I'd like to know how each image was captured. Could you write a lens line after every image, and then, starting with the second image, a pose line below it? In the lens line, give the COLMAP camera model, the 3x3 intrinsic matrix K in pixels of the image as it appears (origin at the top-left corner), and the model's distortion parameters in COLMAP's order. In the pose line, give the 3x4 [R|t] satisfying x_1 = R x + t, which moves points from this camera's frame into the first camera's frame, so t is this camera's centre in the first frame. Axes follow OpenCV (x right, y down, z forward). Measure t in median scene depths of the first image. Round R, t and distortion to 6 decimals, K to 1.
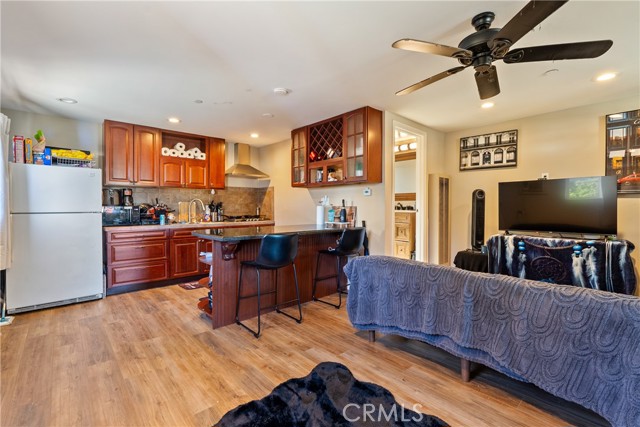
lens RADIAL K [[292.0, 0, 320.9], [0, 292.0, 208.6], [0, 0, 1]] dist [-0.001701, 0.000094]
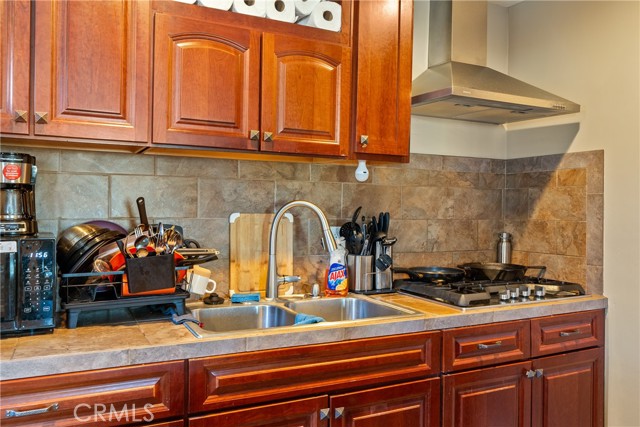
lens RADIAL K [[527.1, 0, 320.0], [0, 527.1, 213.5], [0, 0, 1]] dist [-0.000131, -0.000488]
pose [[0.965054, 0.019884, -0.261296, -0.335286], [-0.018510, 0.999799, 0.007718, -0.029831], [0.261396, -0.002612, 0.965228, 0.664725]]
